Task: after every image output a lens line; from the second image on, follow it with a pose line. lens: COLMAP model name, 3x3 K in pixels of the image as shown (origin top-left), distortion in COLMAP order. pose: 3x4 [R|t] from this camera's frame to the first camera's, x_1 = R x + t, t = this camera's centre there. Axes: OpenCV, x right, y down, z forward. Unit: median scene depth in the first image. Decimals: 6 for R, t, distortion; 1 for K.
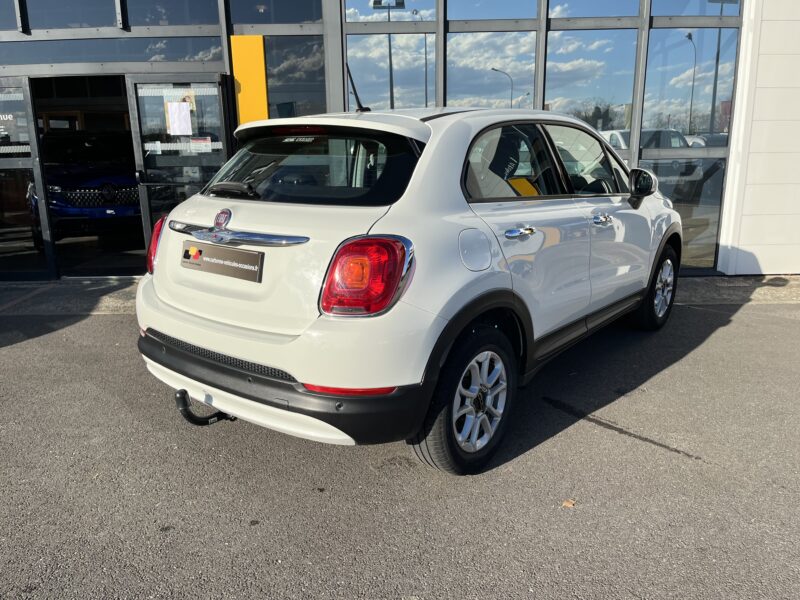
lens RADIAL K [[624.1, 0, 400.0], [0, 624.1, 300.0], [0, 0, 1]] dist [0.086804, -0.133171]
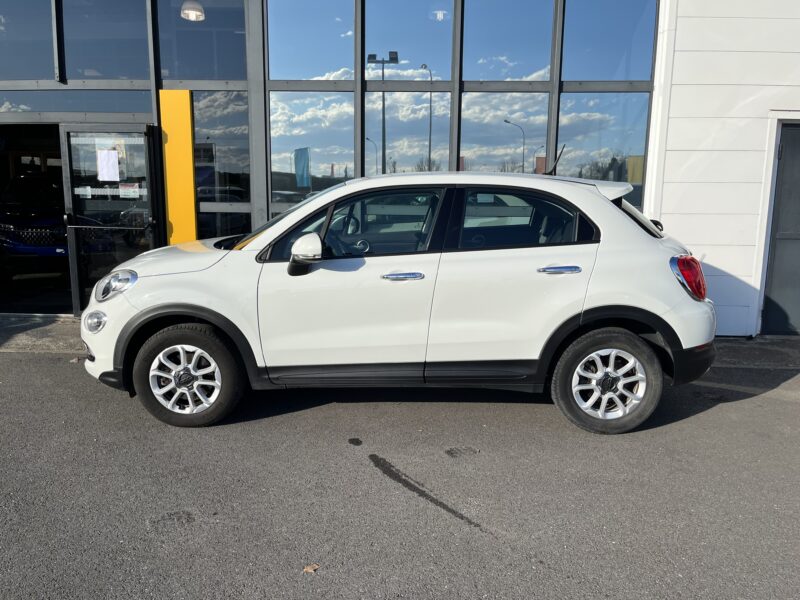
lens RADIAL K [[619.2, 0, 391.8], [0, 619.2, 295.7], [0, 0, 1]] dist [0.069722, -0.110883]
pose [[0.998295, 0.036399, -0.045629, 0.174336], [-0.039975, 0.995986, -0.080086, -0.008962], [0.042531, 0.081774, 0.995743, 0.008158]]
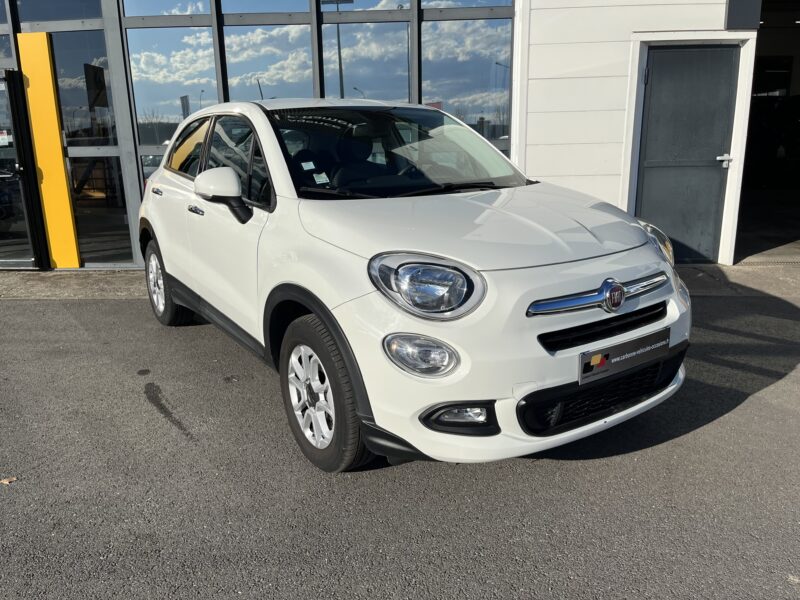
lens RADIAL K [[618.1, 0, 392.1], [0, 618.1, 302.2], [0, 0, 1]] dist [0.095258, -0.148559]
pose [[0.998765, 0.011658, -0.048305, 0.390997], [-0.011341, 0.999912, 0.006835, 0.008014], [0.048381, -0.006278, 0.998809, 0.007916]]
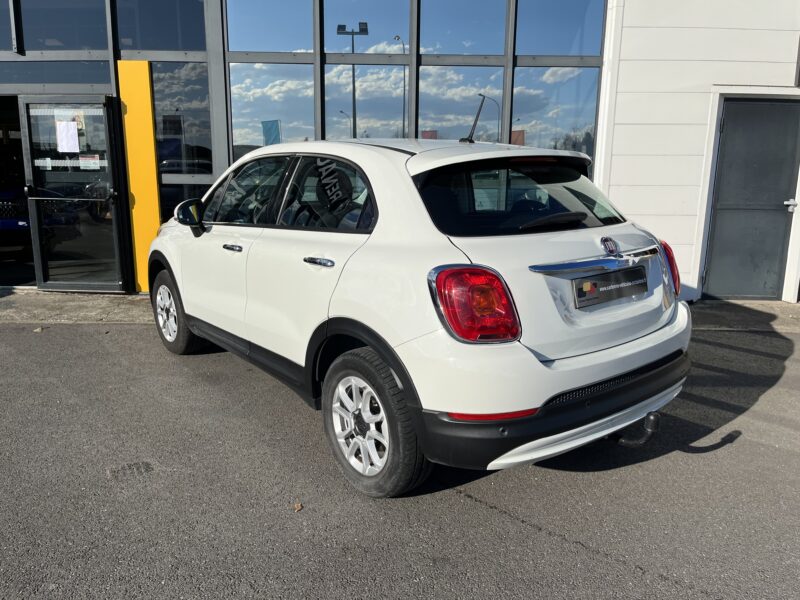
lens RADIAL K [[617.5, 0, 397.3], [0, 617.5, 298.0], [0, 0, 1]] dist [0.086625, -0.140167]
pose [[0.999560, 0.029610, 0.001900, 0.202051], [-0.029515, 0.998822, -0.038512, 0.002577], [-0.003038, 0.038439, 0.999256, -0.024897]]
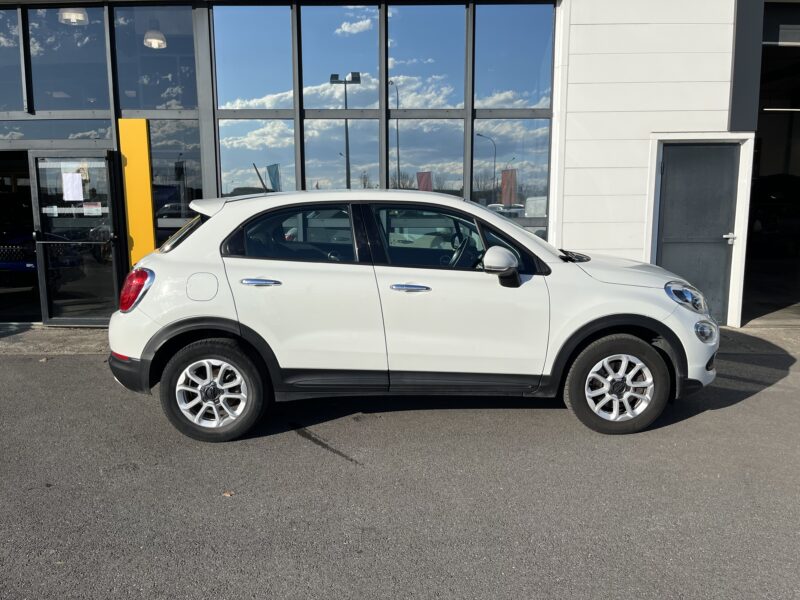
lens RADIAL K [[617.5, 0, 397.3], [0, 617.5, 298.0], [0, 0, 1]] dist [0.086625, -0.140167]
pose [[0.999875, 0.015275, -0.004193, 0.254787], [-0.015613, 0.995023, -0.098410, 0.019485], [0.002669, 0.098463, 0.995137, -0.121215]]
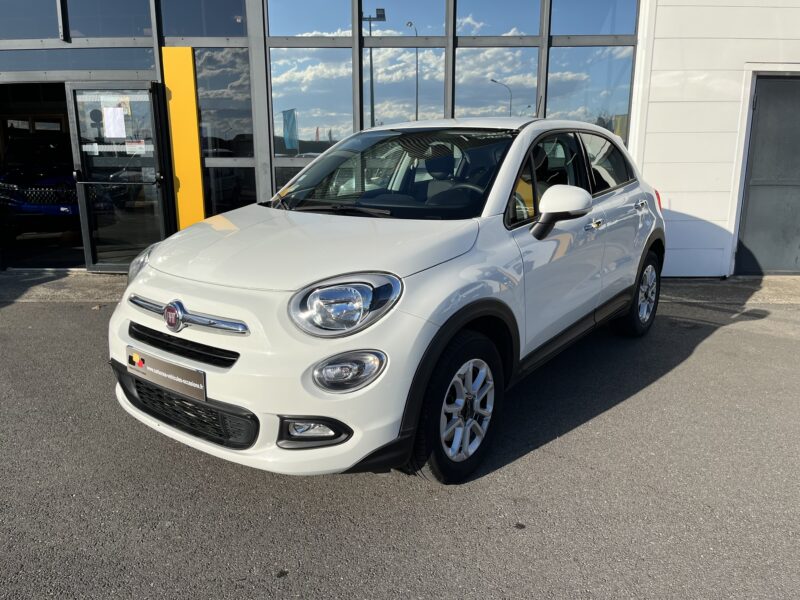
lens RADIAL K [[617.5, 0, 397.3], [0, 617.5, 298.0], [0, 0, 1]] dist [0.086625, -0.140167]
pose [[0.999658, 0.020947, -0.015660, 0.156588], [-0.021268, 0.999561, -0.020641, 0.023717], [0.015221, 0.020967, 0.999664, -0.053035]]
